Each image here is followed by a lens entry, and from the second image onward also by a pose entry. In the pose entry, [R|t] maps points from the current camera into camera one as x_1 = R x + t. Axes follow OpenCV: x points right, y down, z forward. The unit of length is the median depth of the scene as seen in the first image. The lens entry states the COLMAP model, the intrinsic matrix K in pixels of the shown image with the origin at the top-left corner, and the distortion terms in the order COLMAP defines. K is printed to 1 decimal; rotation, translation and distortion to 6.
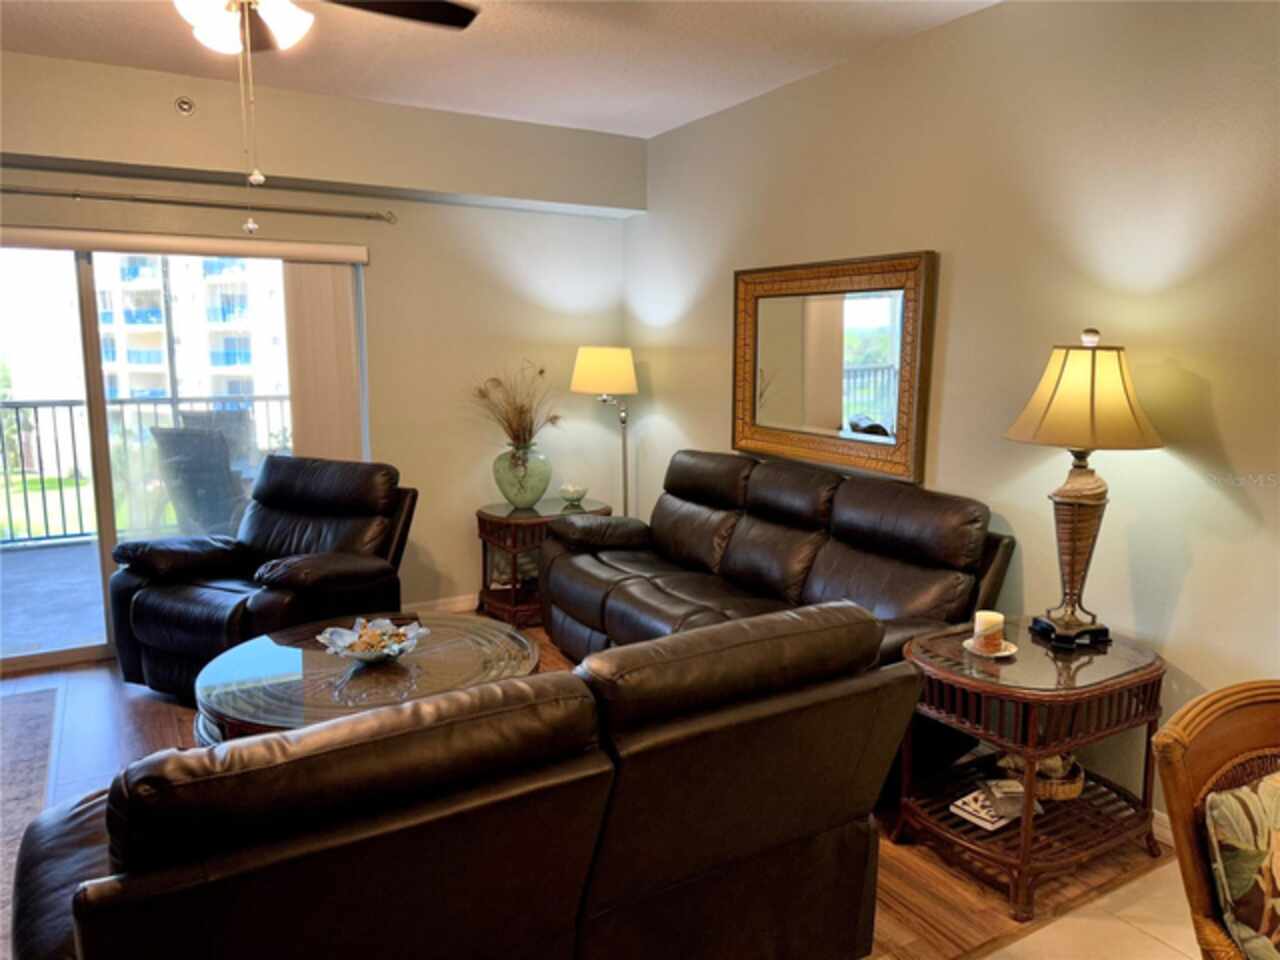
lens RADIAL K [[874.7, 0, 640.0], [0, 874.7, 480.0], [0, 0, 1]] dist [0.099947, -0.158702]
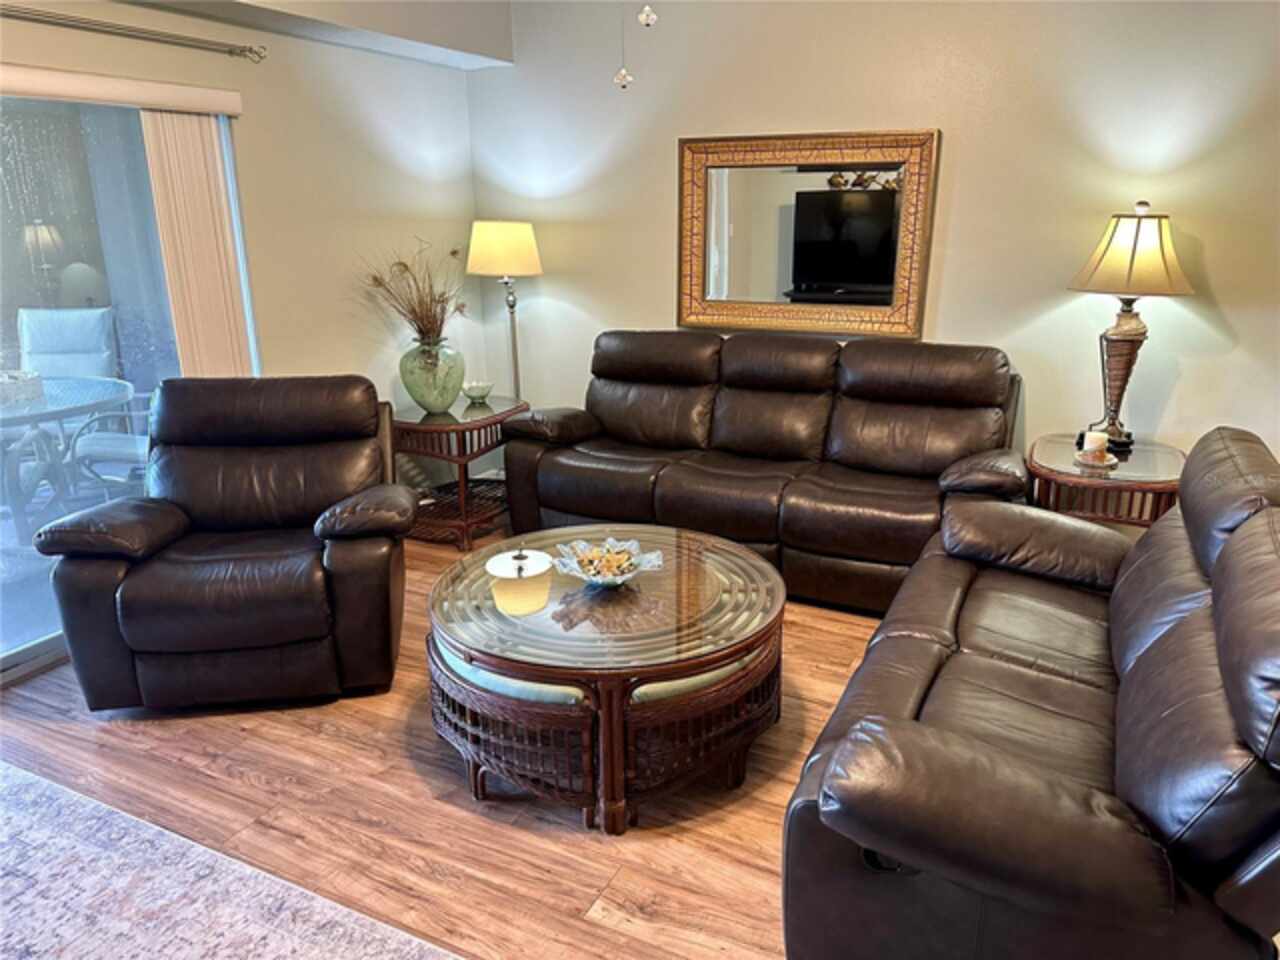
lens RADIAL K [[903.2, 0, 637.8], [0, 903.2, 497.5], [0, 0, 1]] dist [0.104795, -0.174935]
pose [[0.849504, -0.168121, 0.500078, -0.501484], [0.091862, 0.980524, 0.173591, -0.027493], [-0.519523, -0.101528, 0.848403, 0.122241]]
